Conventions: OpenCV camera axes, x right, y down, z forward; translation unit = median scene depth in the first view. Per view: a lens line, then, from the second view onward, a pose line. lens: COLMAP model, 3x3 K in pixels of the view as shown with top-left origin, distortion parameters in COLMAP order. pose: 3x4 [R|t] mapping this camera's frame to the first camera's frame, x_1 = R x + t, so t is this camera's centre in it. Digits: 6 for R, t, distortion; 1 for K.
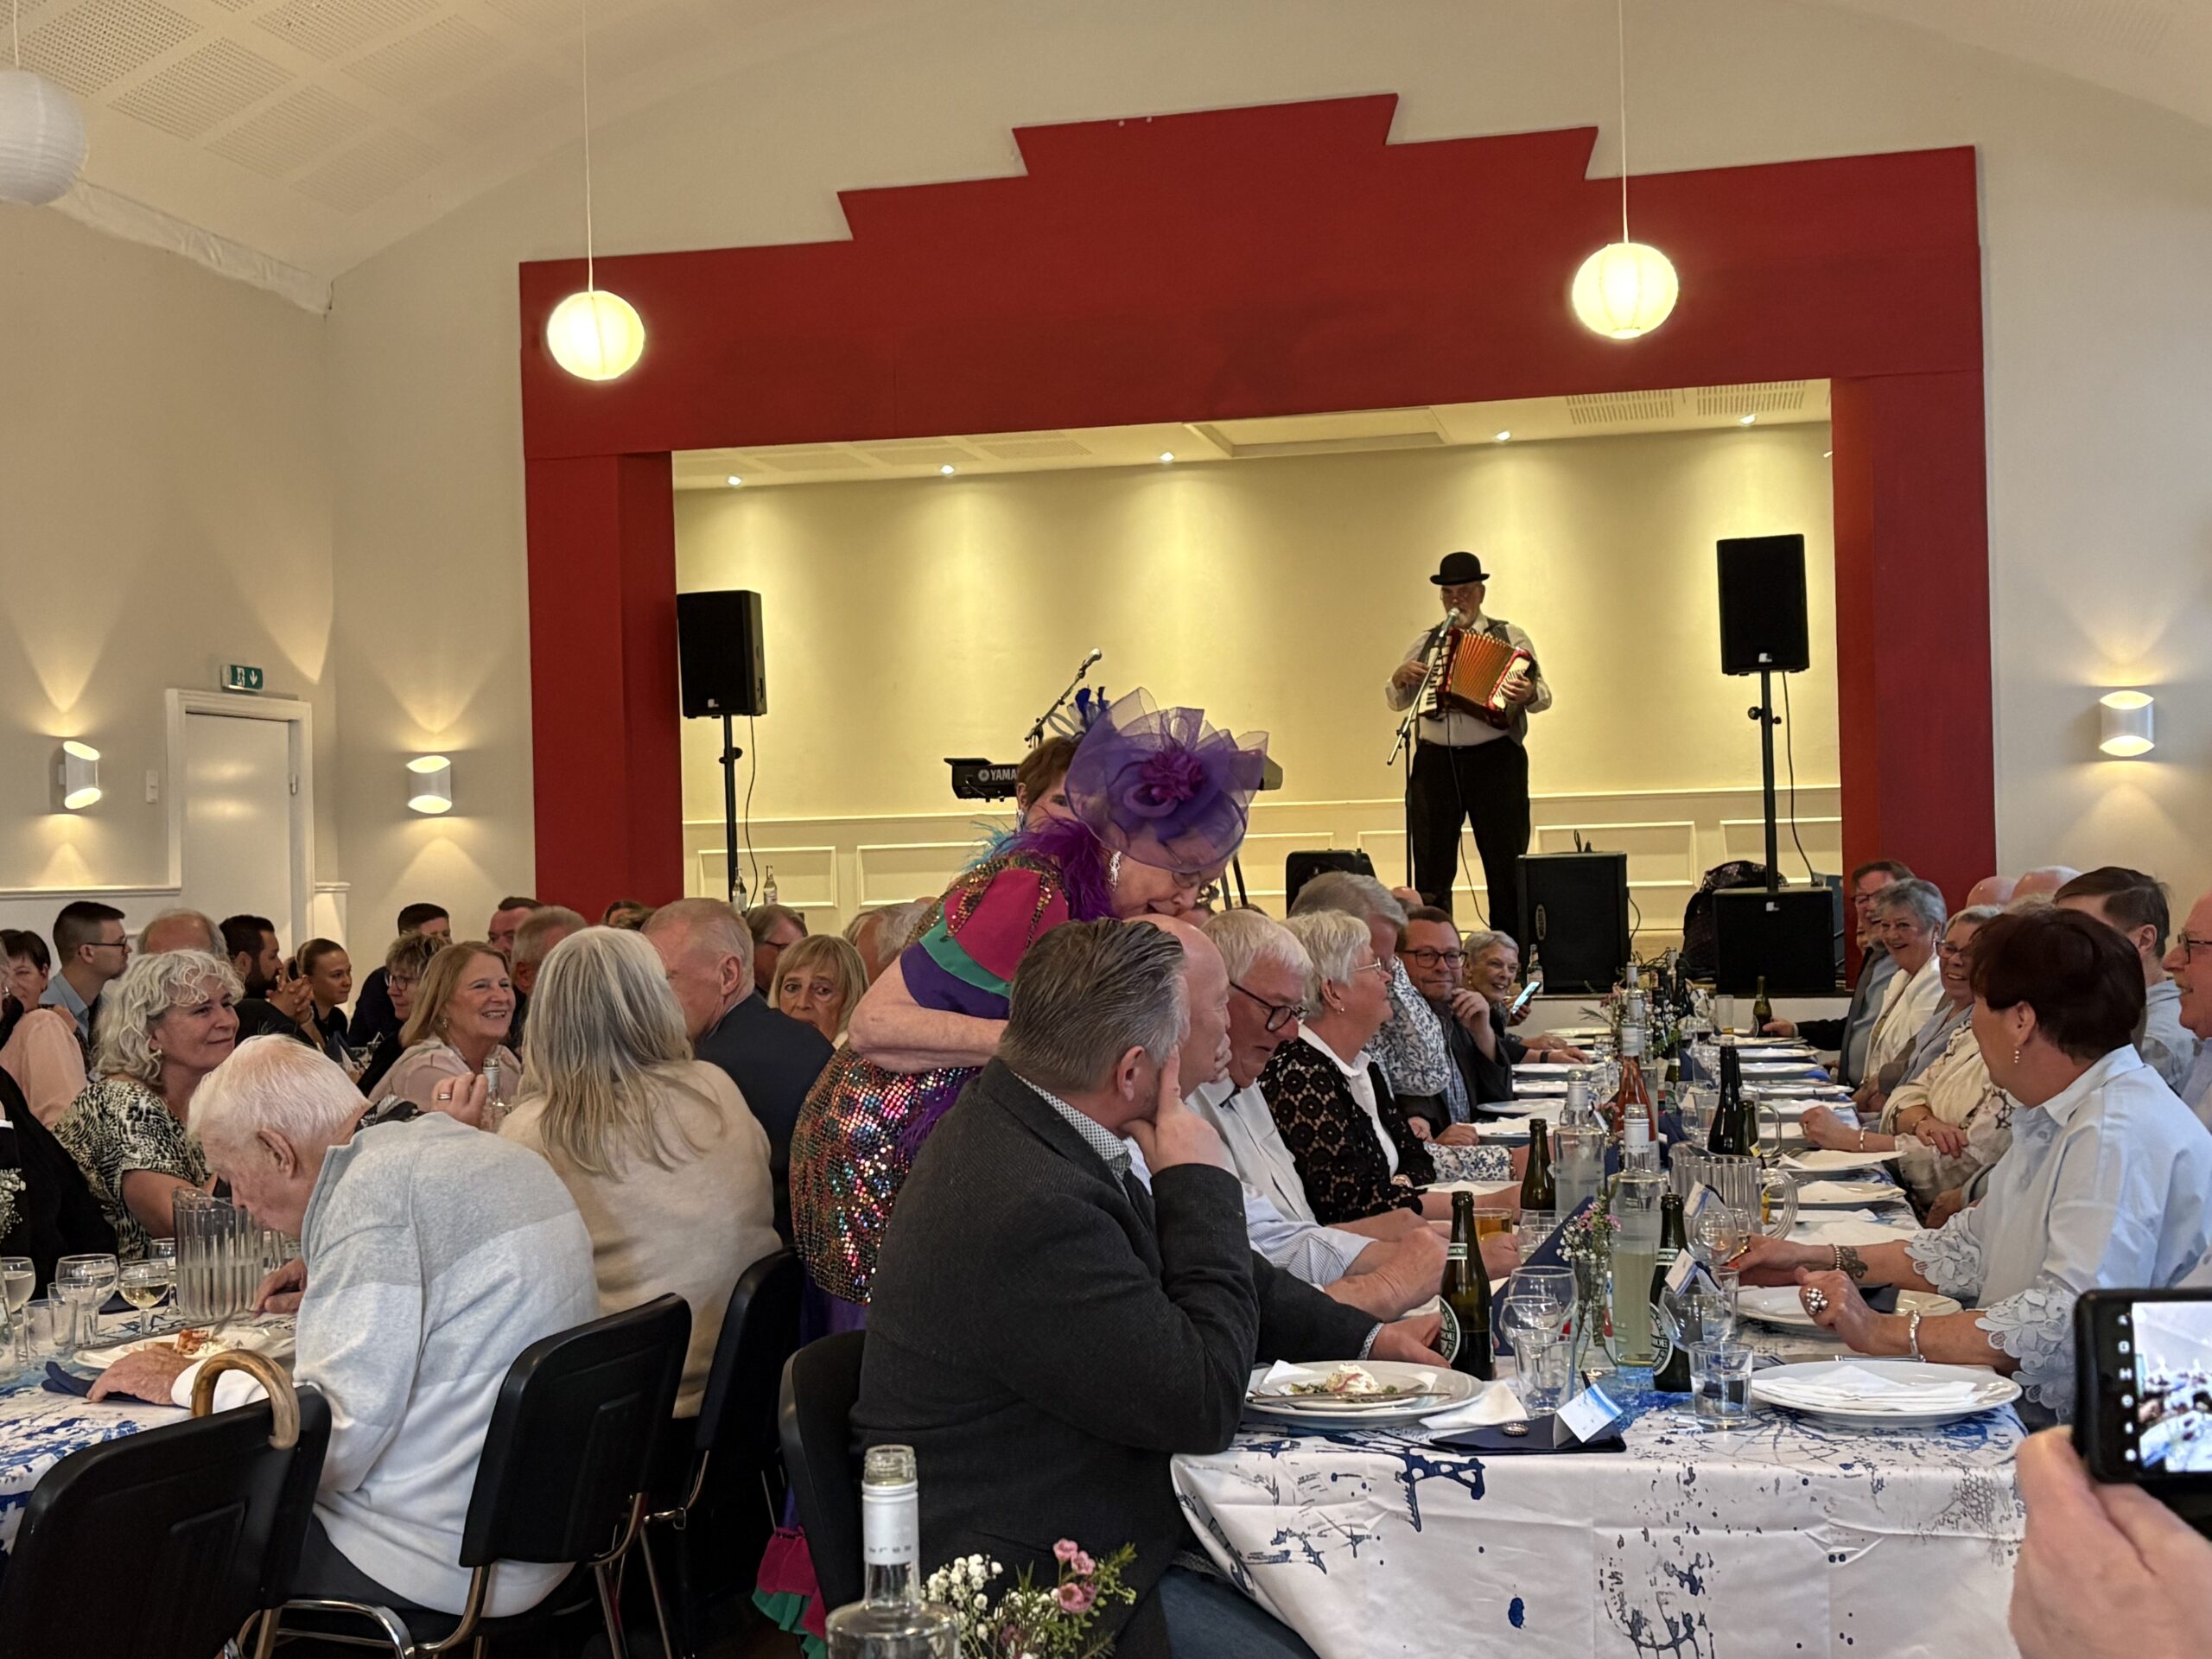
lens RADIAL K [[2698.7, 0, 1122.0], [0, 2698.7, 849.4], [0, 0, 1]] dist [0.025505, 0.000000]
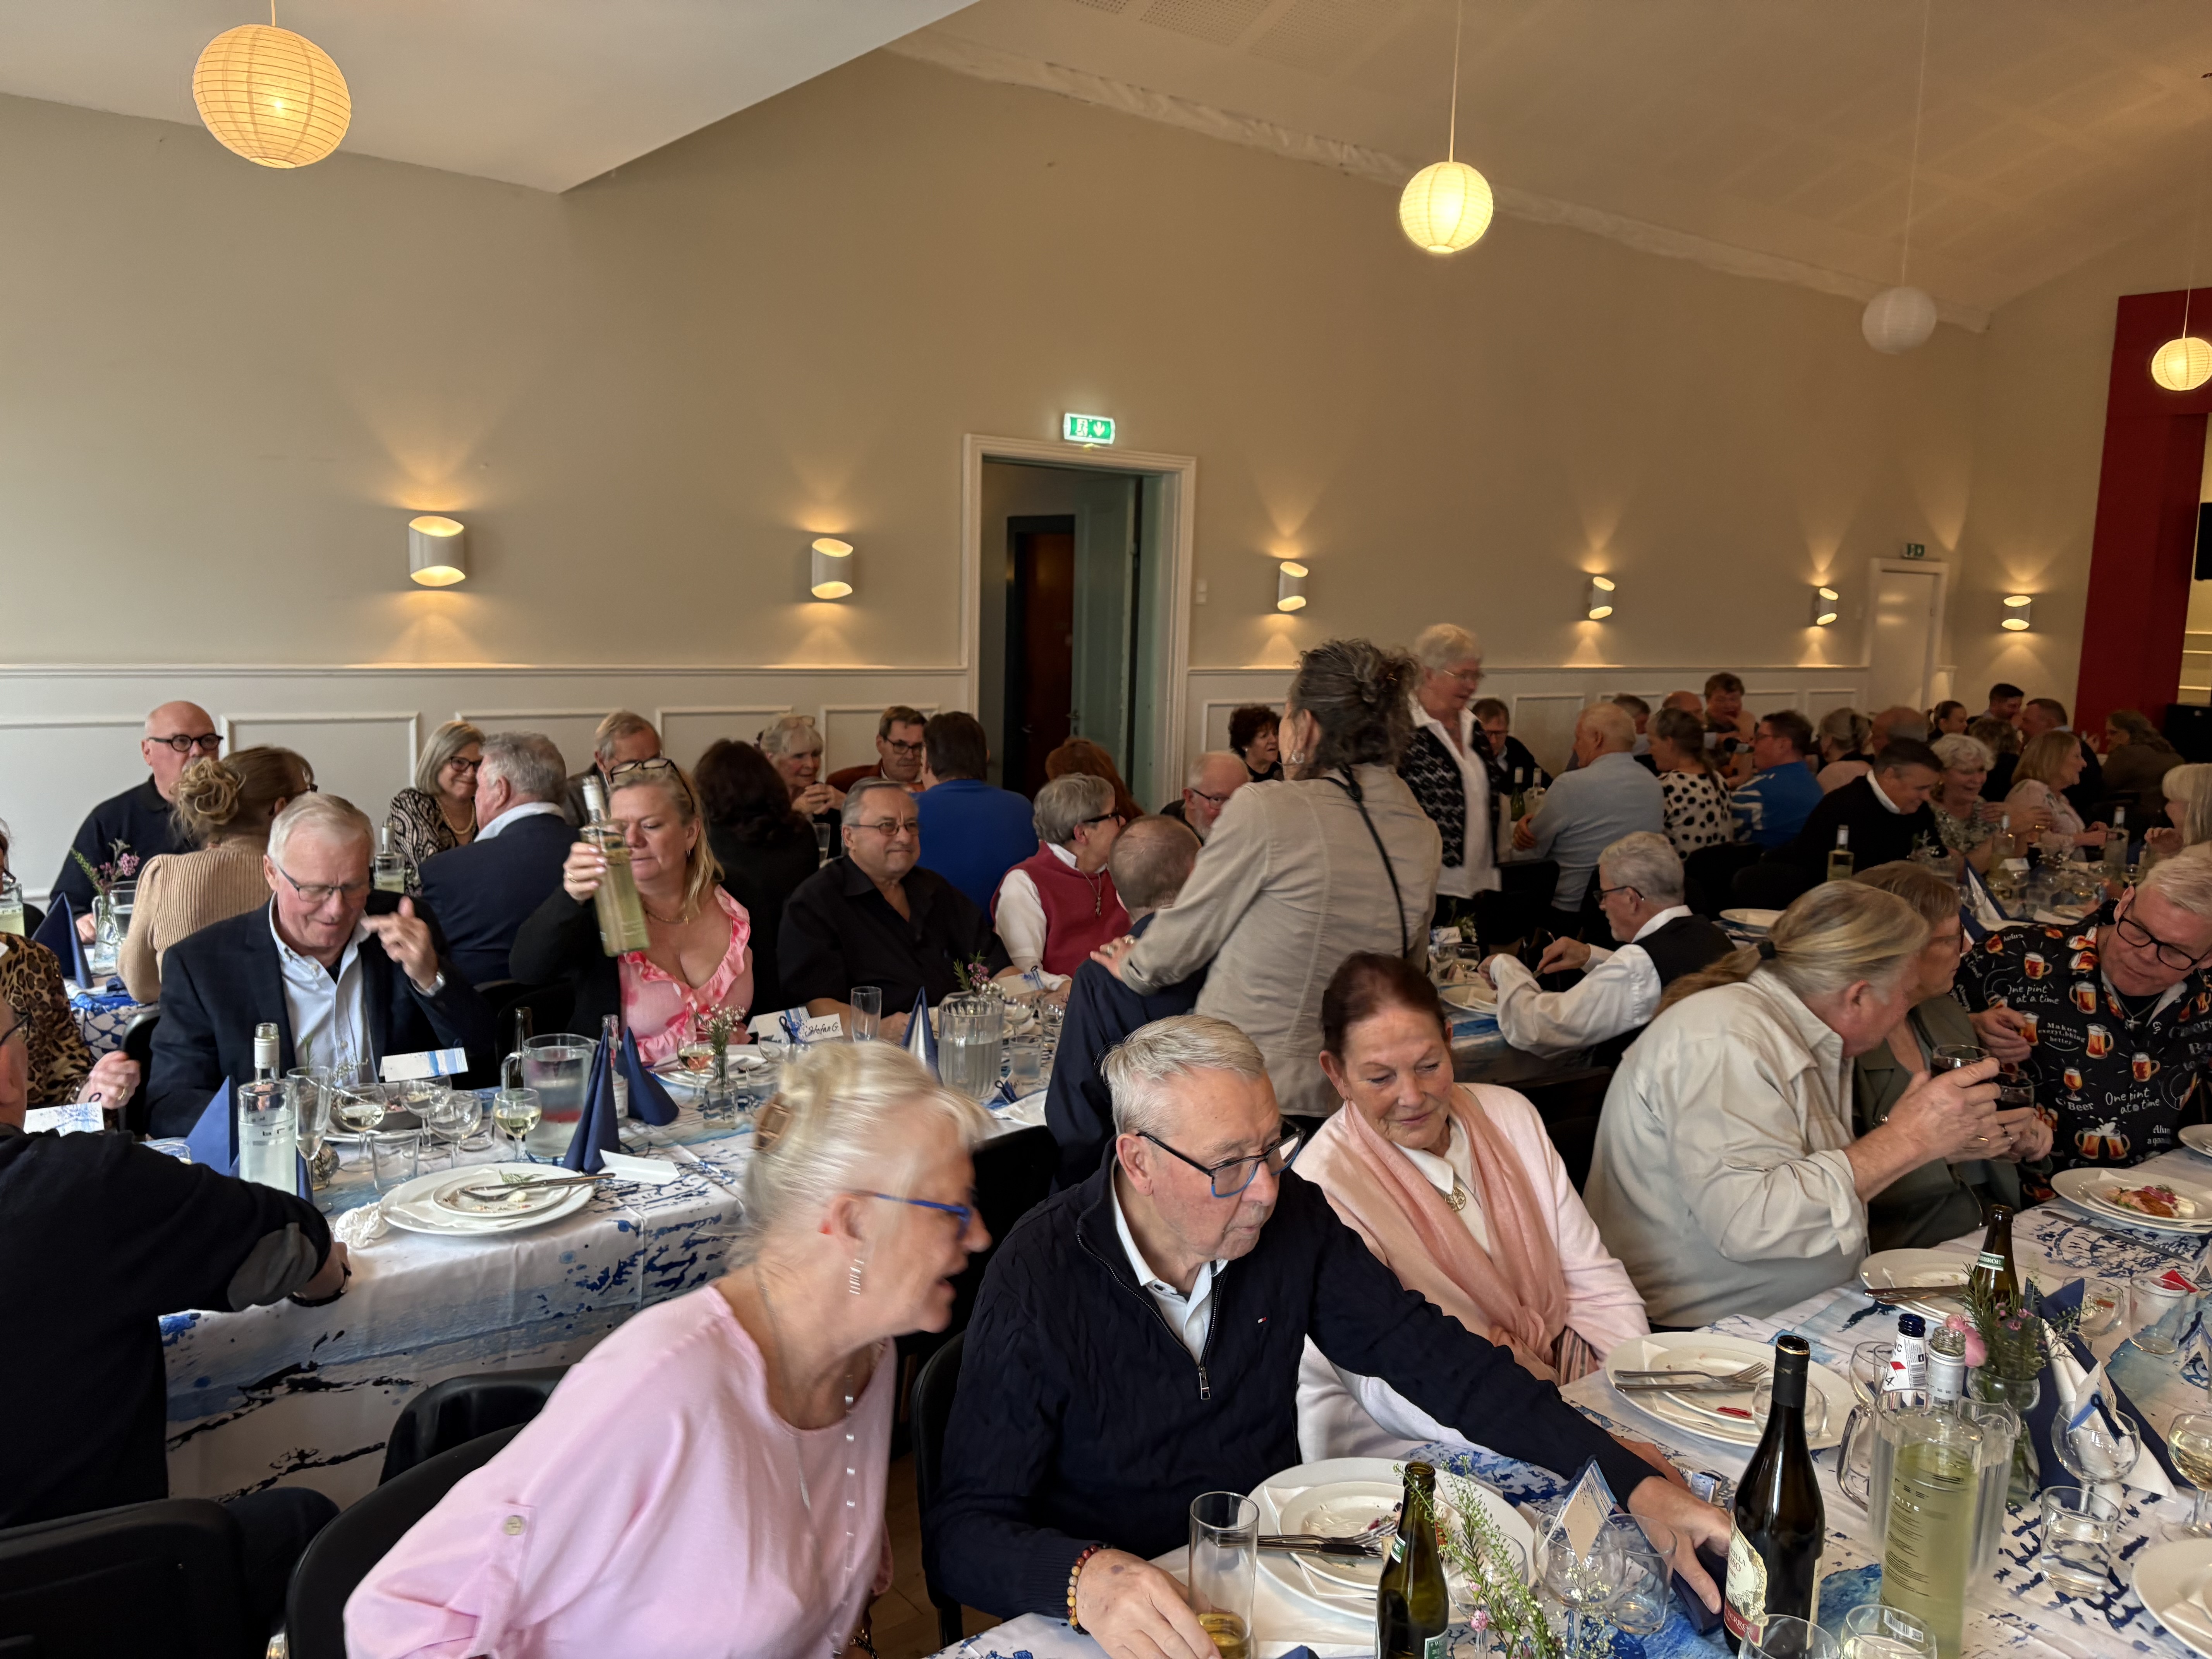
lens RADIAL K [[1668.8, 0, 1122.0], [0, 1668.8, 827.5], [0, 0, 1]] dist [0.045248, -0.052176]
pose [[0.773338, 0.132380, -0.620019, -0.015592], [-0.043231, 0.986692, 0.156747, -0.036114], [0.632518, -0.094415, 0.768769, -0.217525]]
